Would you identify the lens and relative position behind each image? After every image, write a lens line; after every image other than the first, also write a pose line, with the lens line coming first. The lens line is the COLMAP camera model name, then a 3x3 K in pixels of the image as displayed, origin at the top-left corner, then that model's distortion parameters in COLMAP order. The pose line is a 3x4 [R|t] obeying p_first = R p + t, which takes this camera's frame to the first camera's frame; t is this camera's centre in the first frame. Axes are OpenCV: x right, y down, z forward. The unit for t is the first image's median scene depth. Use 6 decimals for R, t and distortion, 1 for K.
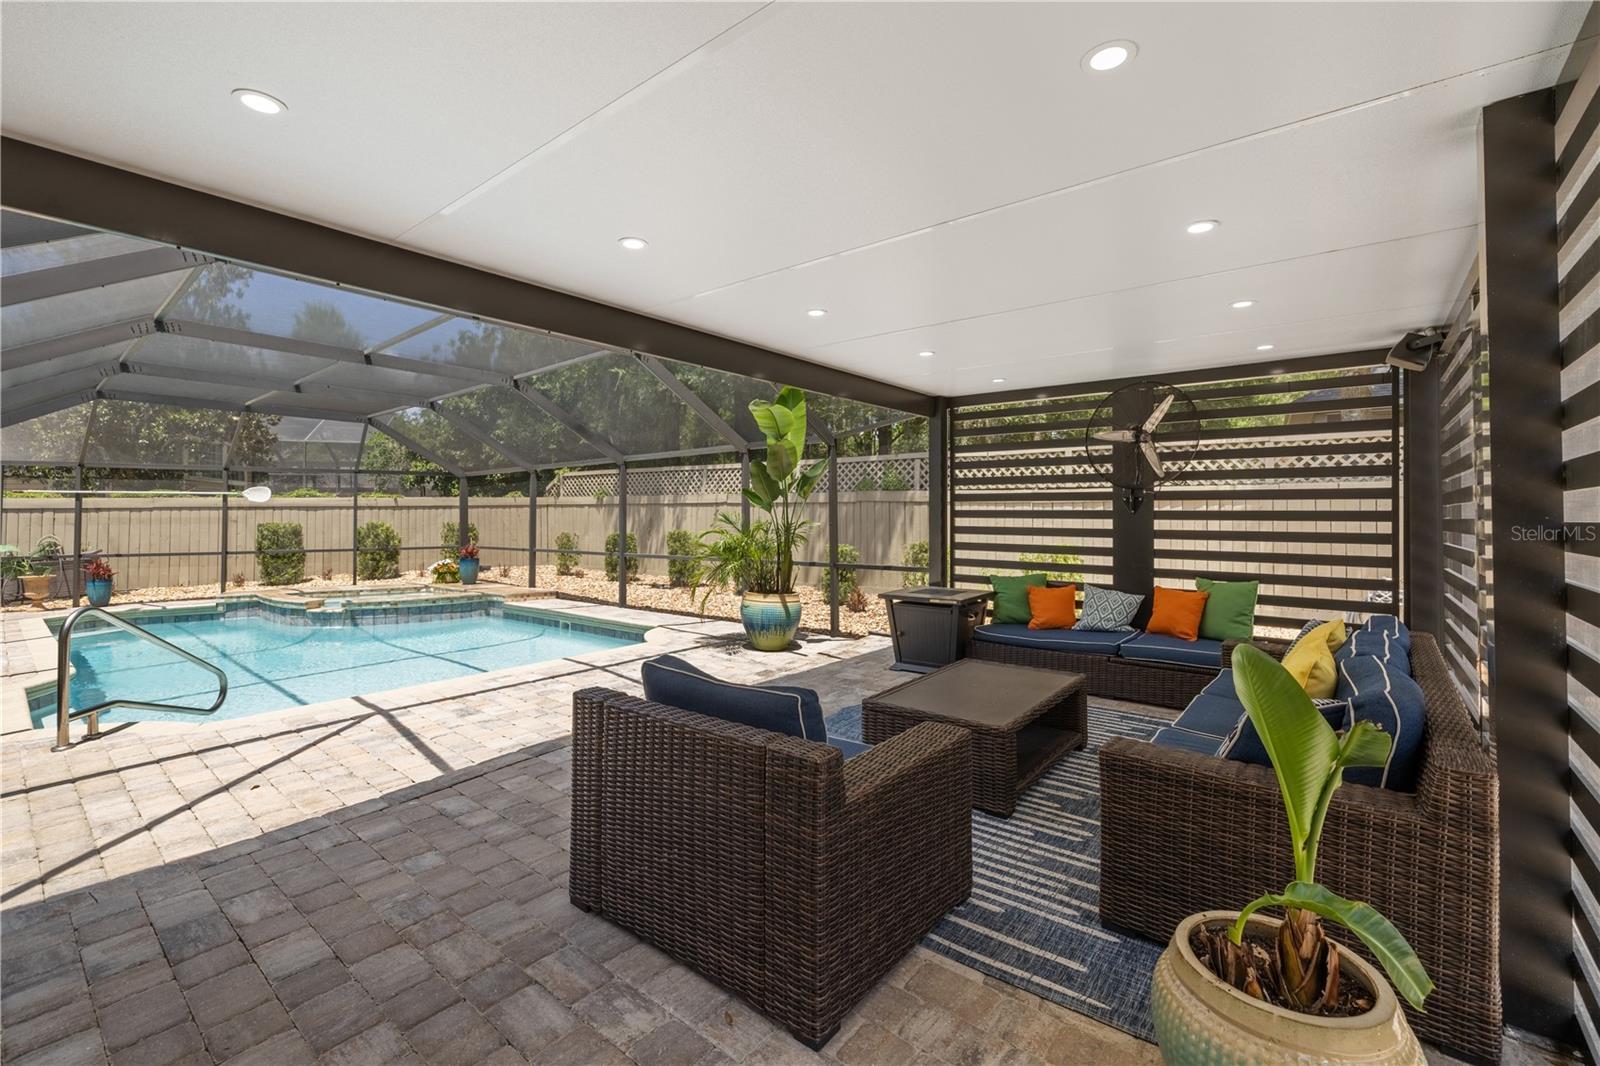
lens RADIAL K [[680.6, 0, 800.6], [0, 680.6, 524.7], [0, 0, 1]] dist [0.000940, -0.000268]
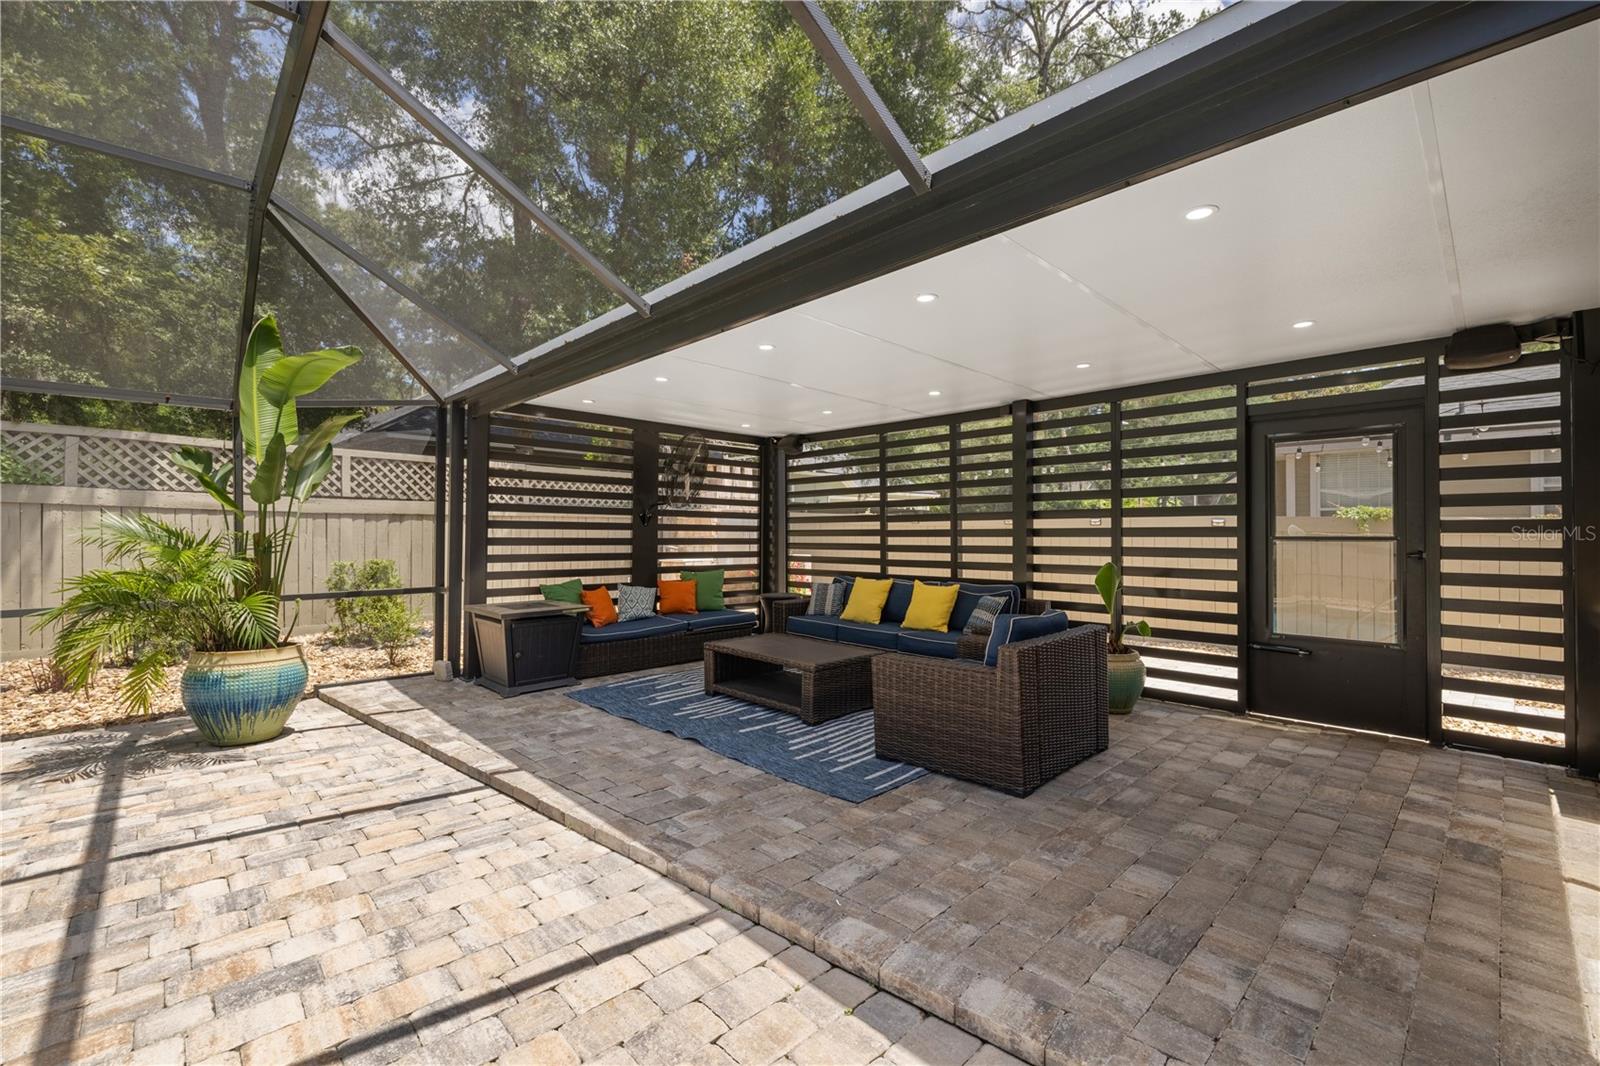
lens RADIAL K [[680.6, 0, 800.6], [0, 680.6, 524.7], [0, 0, 1]] dist [0.000940, -0.000268]
pose [[0.111023, 0.014853, 0.993707, -0.461887], [0.012645, 0.999786, -0.016357, 0.003626], [-0.993737, 0.014381, 0.110812, 0.335702]]
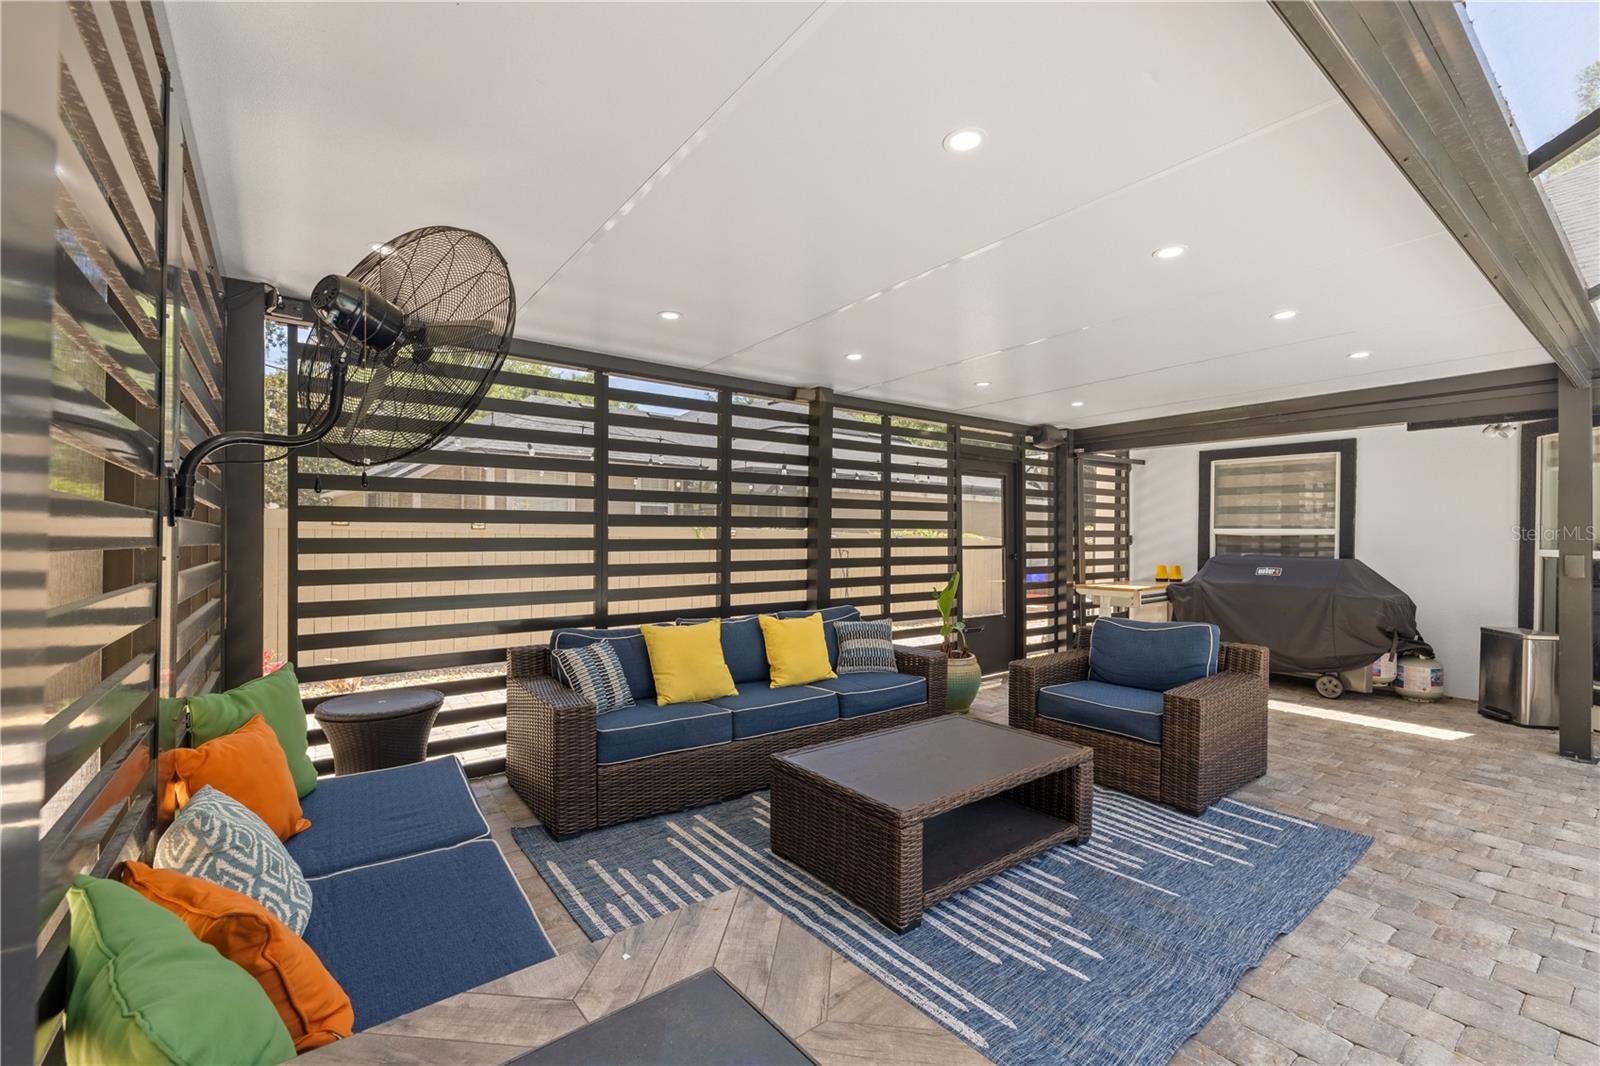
lens RADIAL K [[685.5, 0, 800.0], [0, 685.5, 533.0], [0, 0, 1]] dist [0.004809, 0.000437]
pose [[-0.974731, 0.004790, 0.223332, 0.094634], [0.006136, 0.999967, 0.005333, -0.008359], [-0.223299, 0.006569, -0.974728, 0.735834]]
